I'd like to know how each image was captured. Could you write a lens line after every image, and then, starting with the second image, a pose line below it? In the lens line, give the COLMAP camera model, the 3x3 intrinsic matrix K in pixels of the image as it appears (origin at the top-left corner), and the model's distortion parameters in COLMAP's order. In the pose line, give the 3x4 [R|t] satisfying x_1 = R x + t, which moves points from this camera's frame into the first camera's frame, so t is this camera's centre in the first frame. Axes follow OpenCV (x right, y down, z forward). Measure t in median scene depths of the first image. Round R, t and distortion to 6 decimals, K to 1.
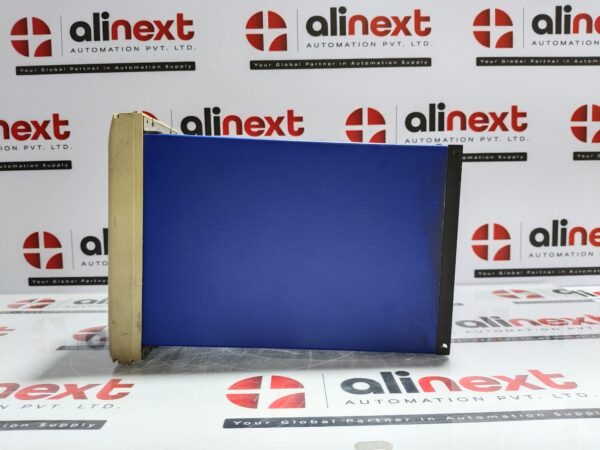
lens RADIAL K [[457.1, 0, 300.0], [0, 457.1, 225.0], [0, 0, 1]] dist [-0.043053, -0.010294]
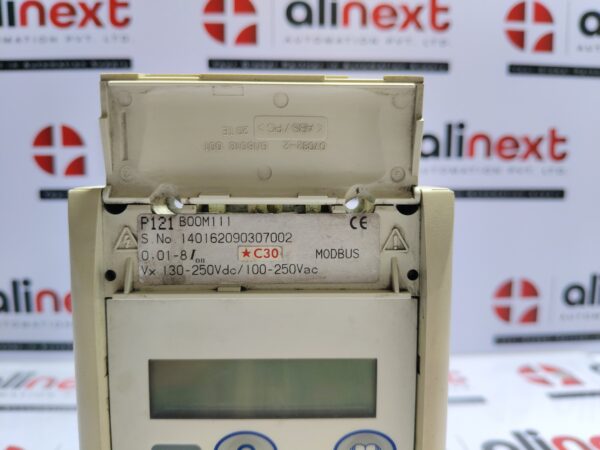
lens RADIAL K [[482.1, 0, 300.0], [0, 482.1, 225.0], [0, 0, 1]] dist [-0.086176, 0.003662]
pose [[0.998849, 0.015319, 0.045448, 0.009218], [-0.017266, 0.998936, 0.042755, -0.128240], [-0.044744, -0.043491, 0.998051, 0.215288]]
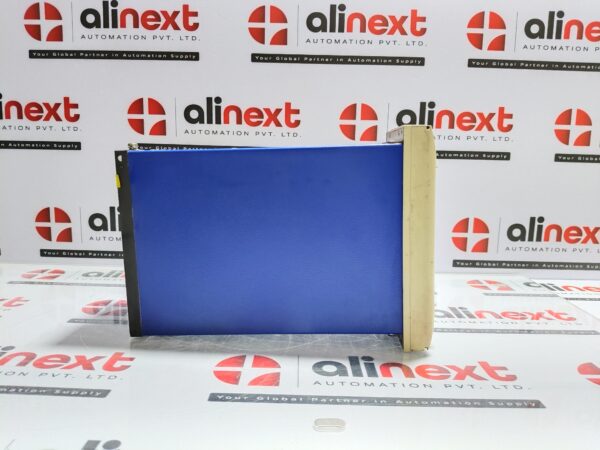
lens RADIAL K [[452.6, 0, 300.0], [0, 452.6, 225.0], [0, 0, 1]] dist [-0.036913, -0.010202]
pose [[0.999020, 0.043723, -0.006831, 0.026447], [-0.043096, 0.996302, 0.074338, -0.049372], [0.010056, -0.073970, 0.997210, -0.064775]]
